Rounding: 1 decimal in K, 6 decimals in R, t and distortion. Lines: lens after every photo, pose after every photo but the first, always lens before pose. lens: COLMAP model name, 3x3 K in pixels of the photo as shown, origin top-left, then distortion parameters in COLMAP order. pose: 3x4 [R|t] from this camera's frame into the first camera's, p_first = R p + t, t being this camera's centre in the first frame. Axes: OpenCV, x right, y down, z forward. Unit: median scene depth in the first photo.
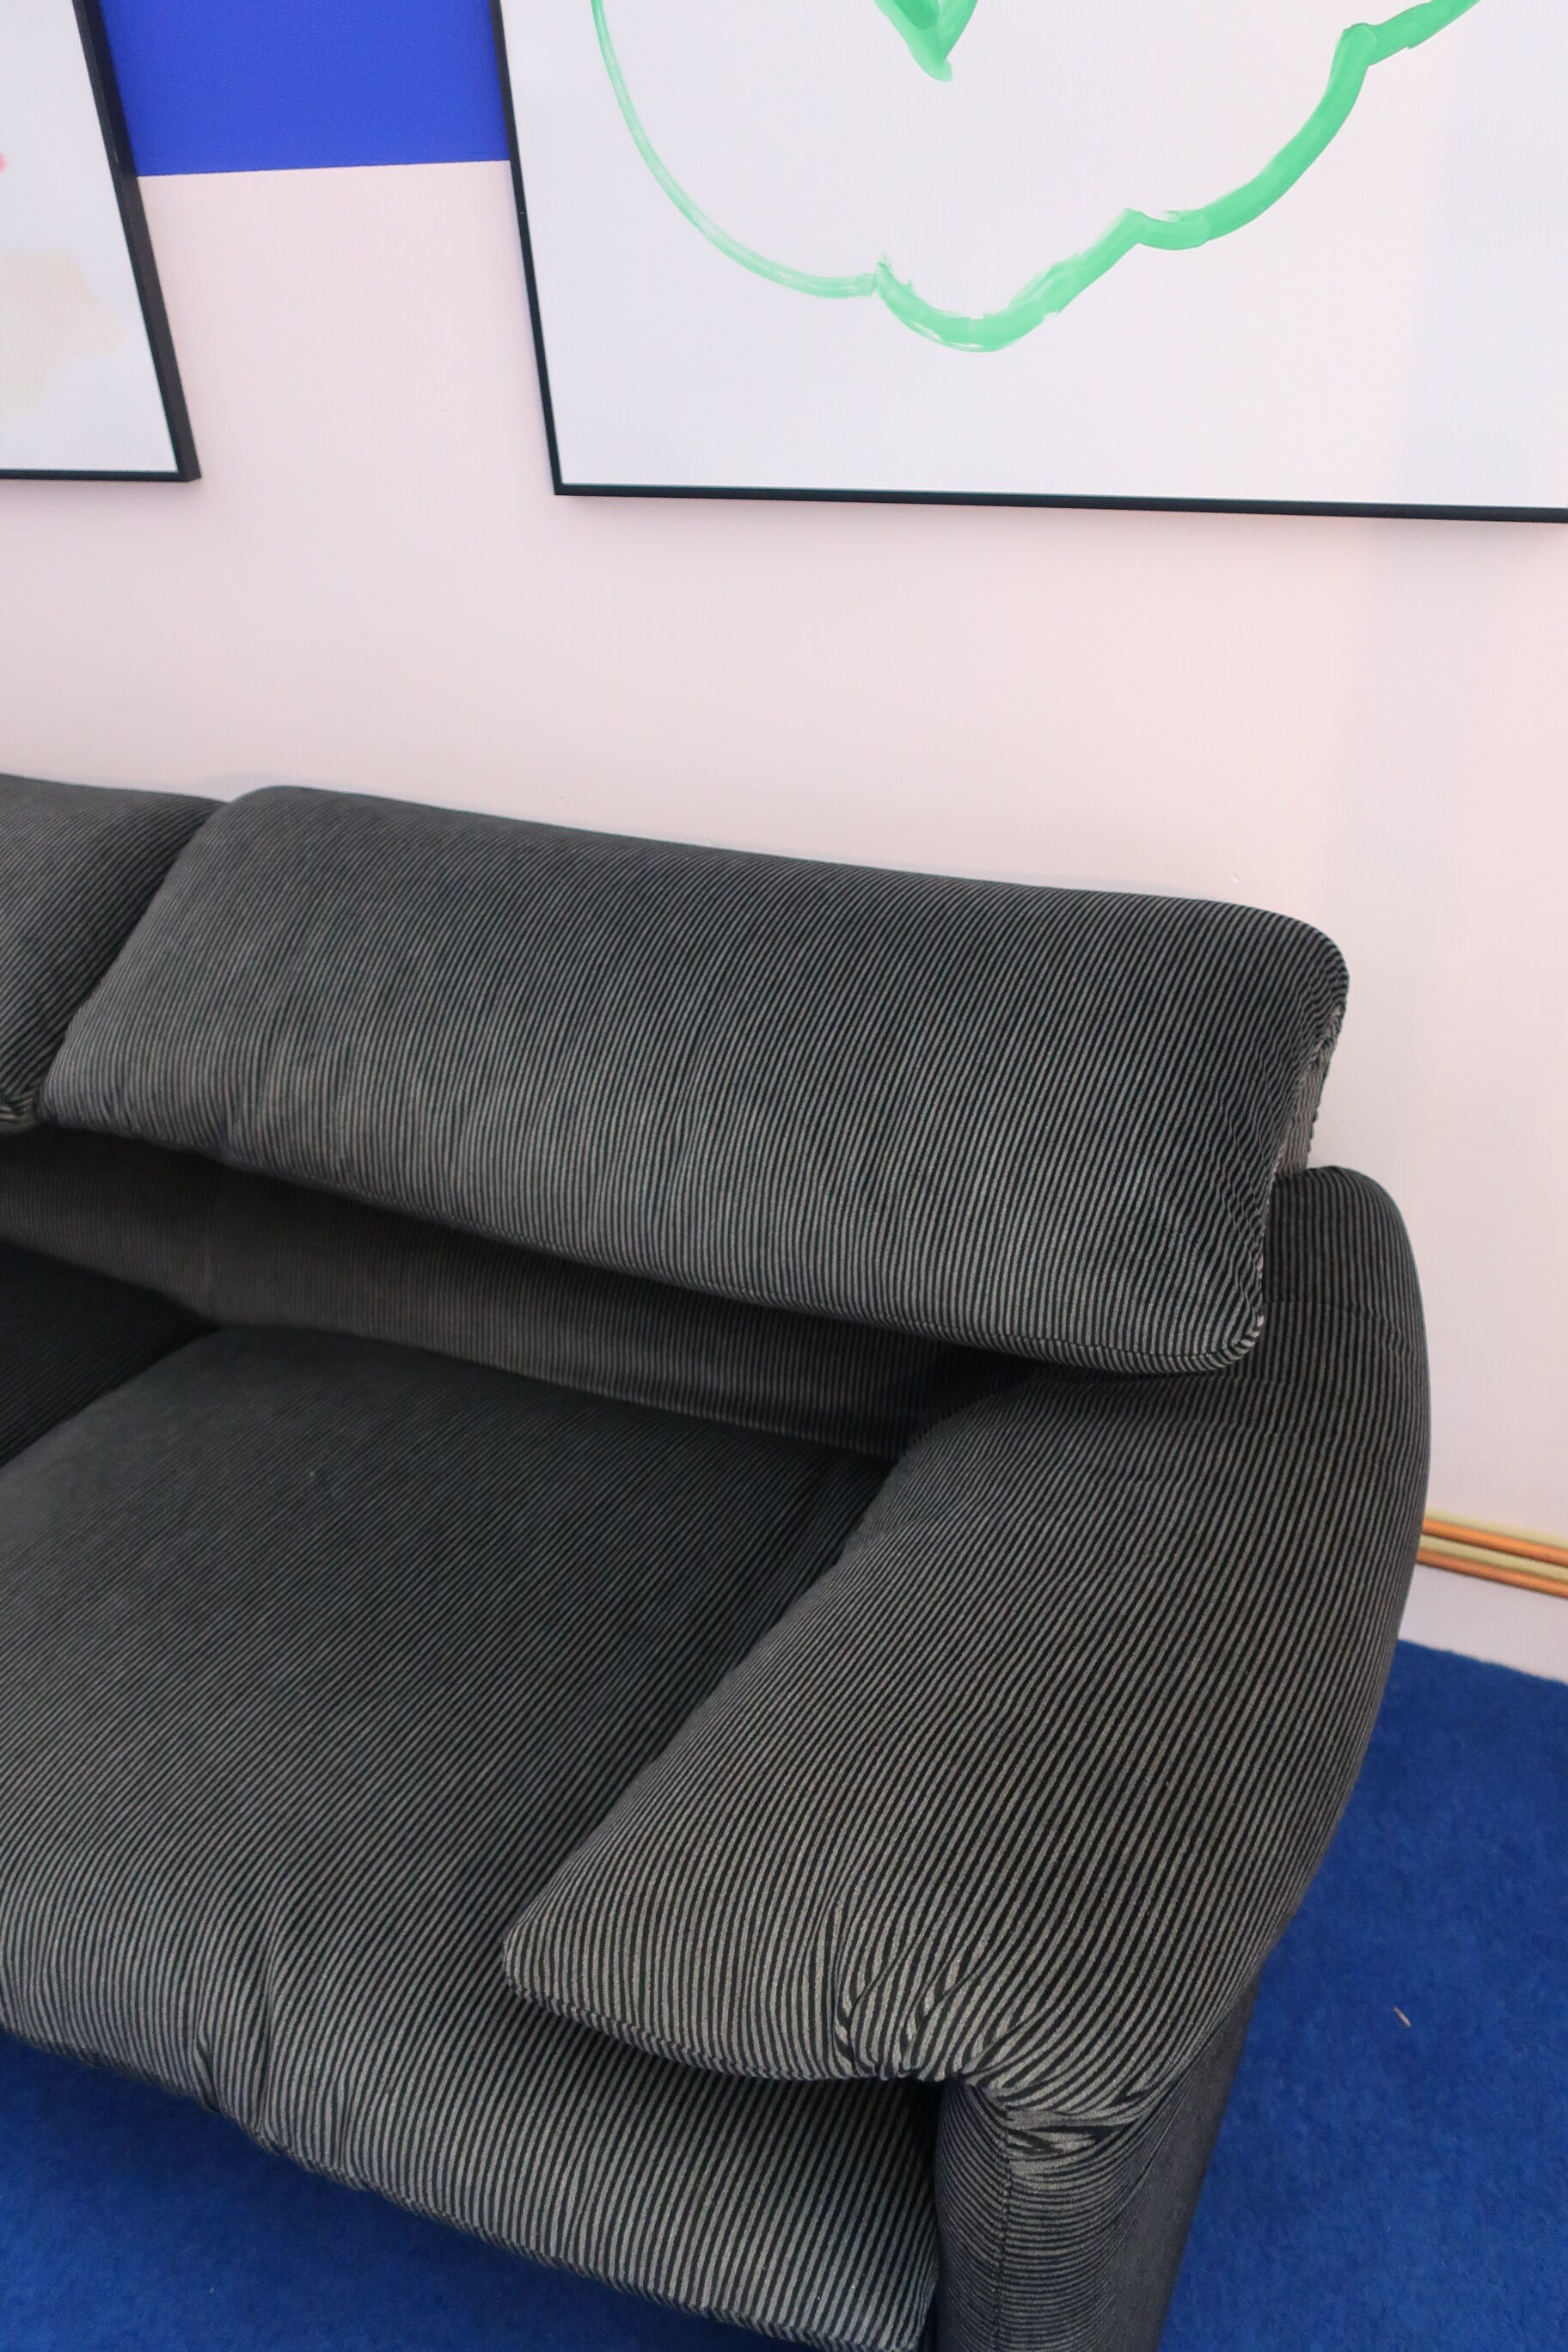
lens RADIAL K [[1819.1, 0, 784.9], [0, 1819.1, 1147.6], [0, 0, 1]] dist [-0.002602, 0.005803]
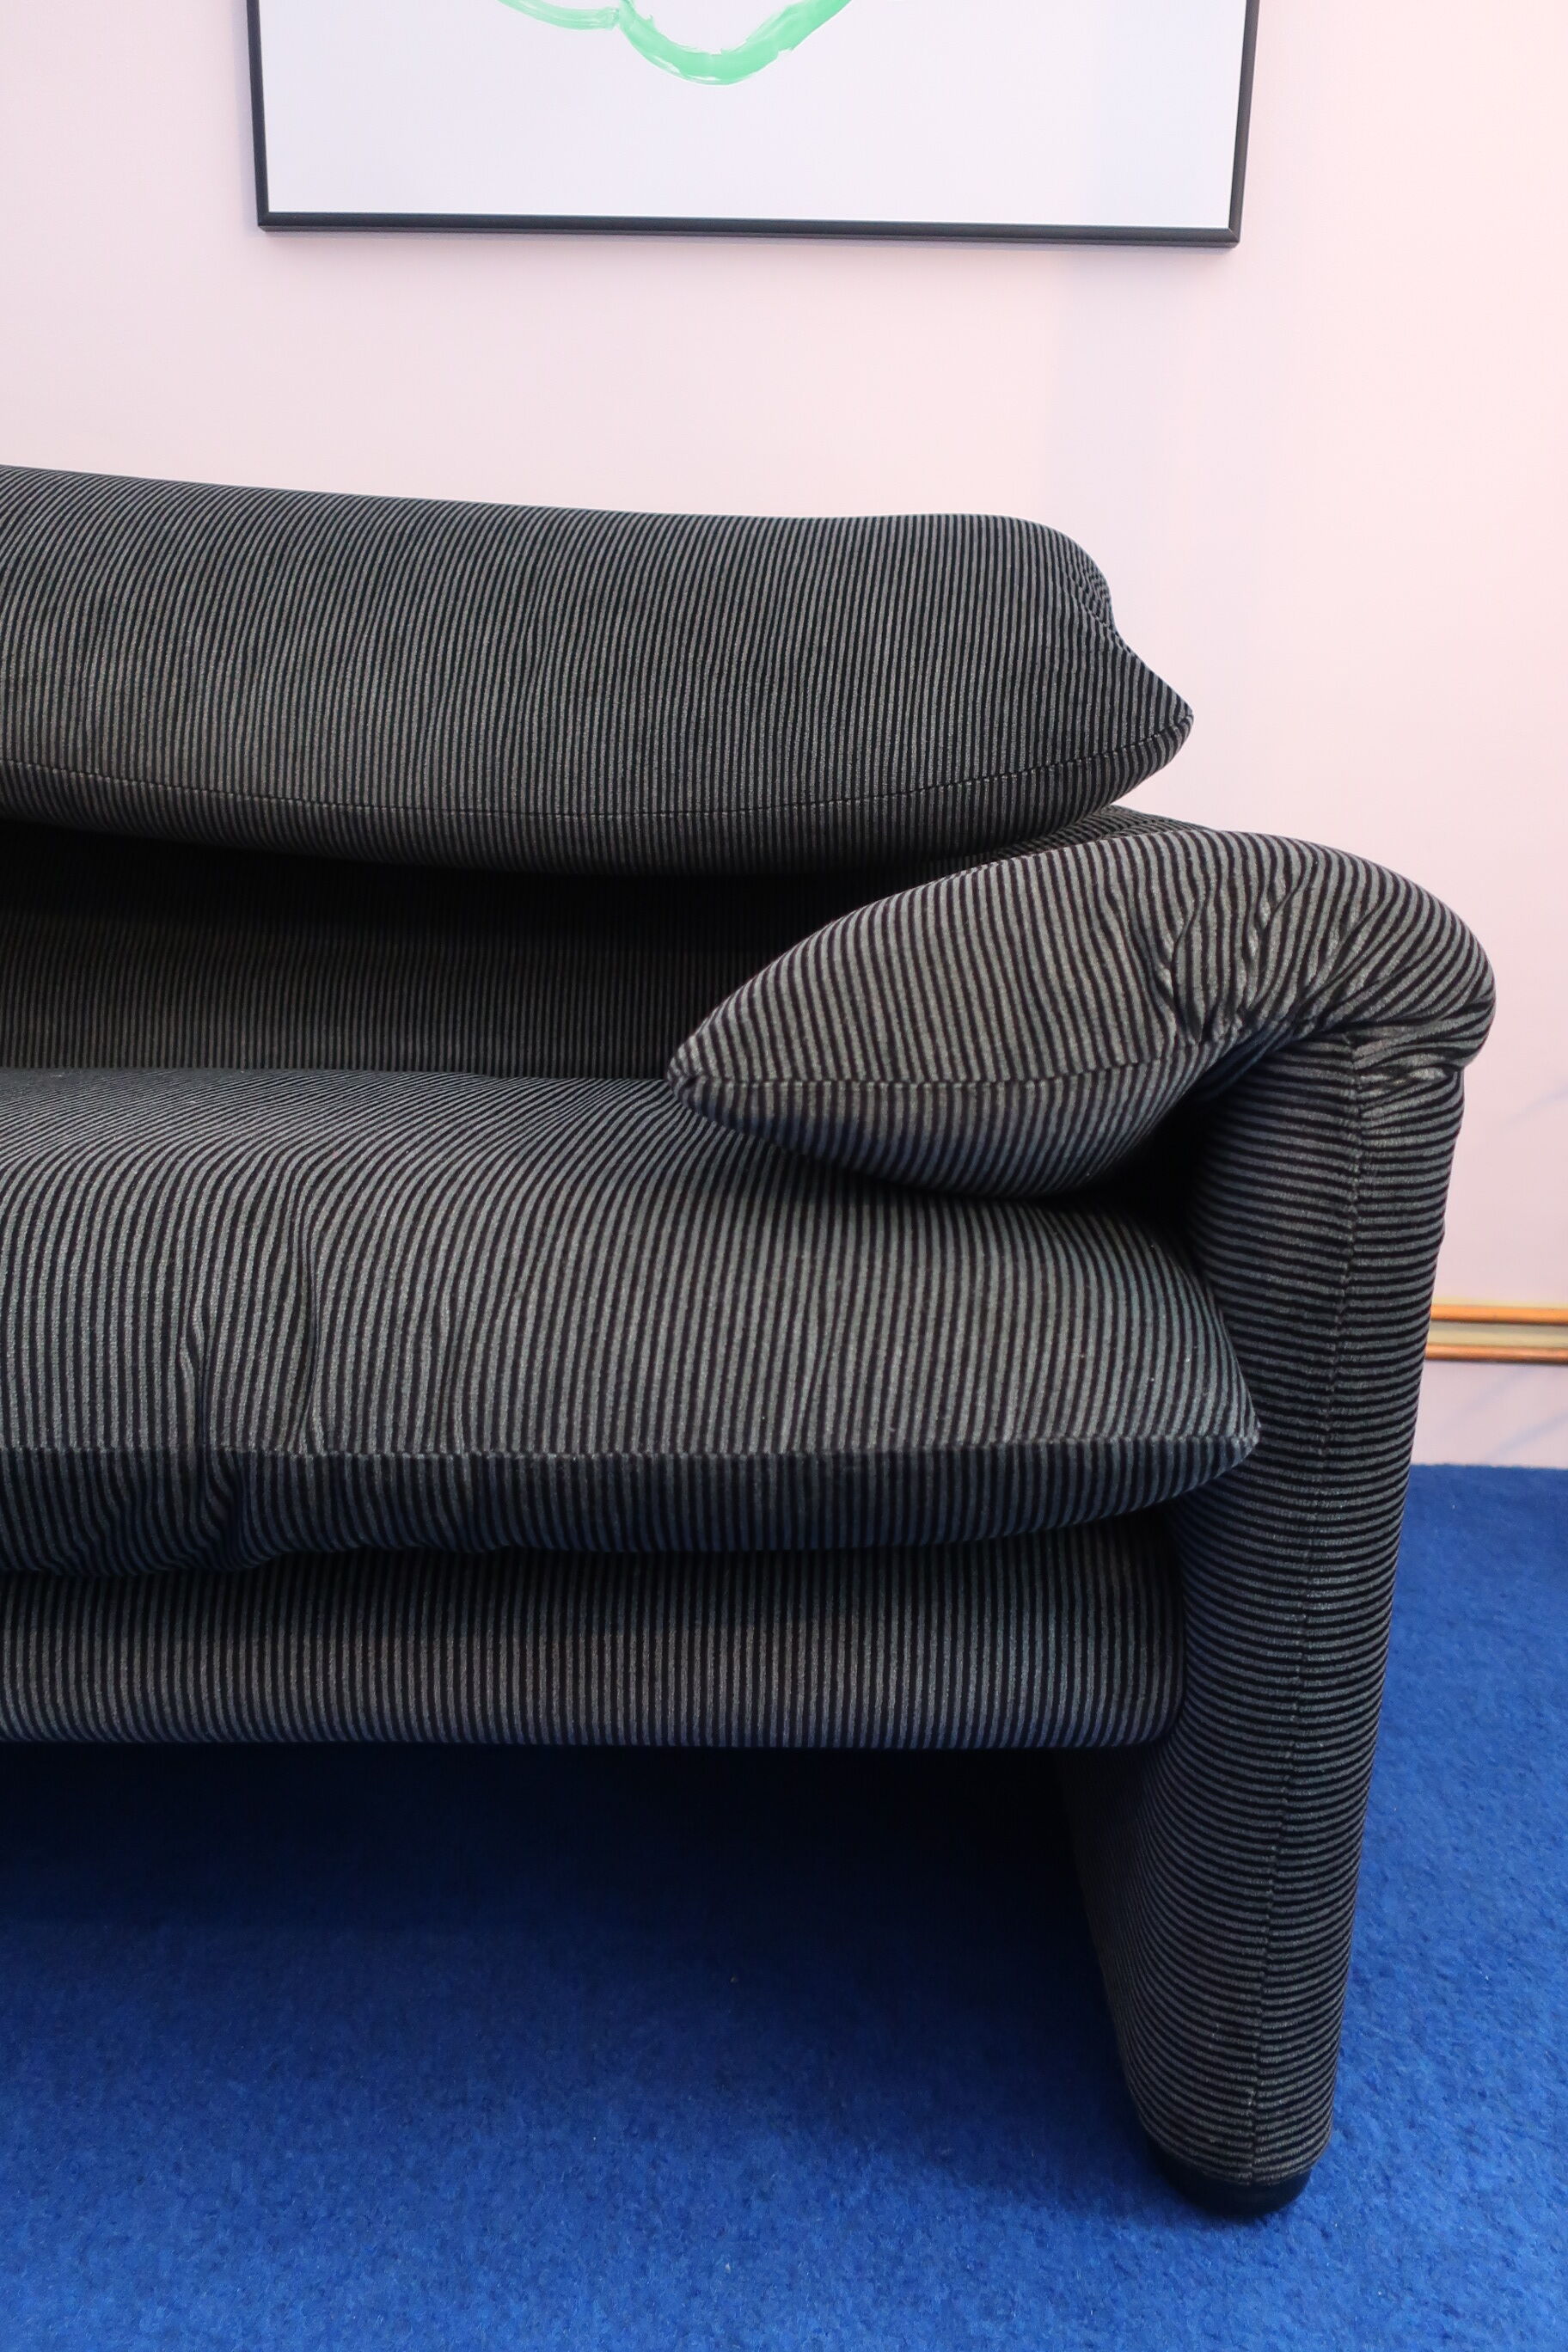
lens RADIAL K [[1795.1, 0, 816.4], [0, 1795.1, 1083.5], [0, 0, 1]] dist [-0.002625, -0.004364]
pose [[0.925192, -0.010785, 0.379346, -0.381562], [0.117817, 0.958367, -0.260098, 0.640963], [-0.360748, 0.285334, 0.887944, 0.293891]]
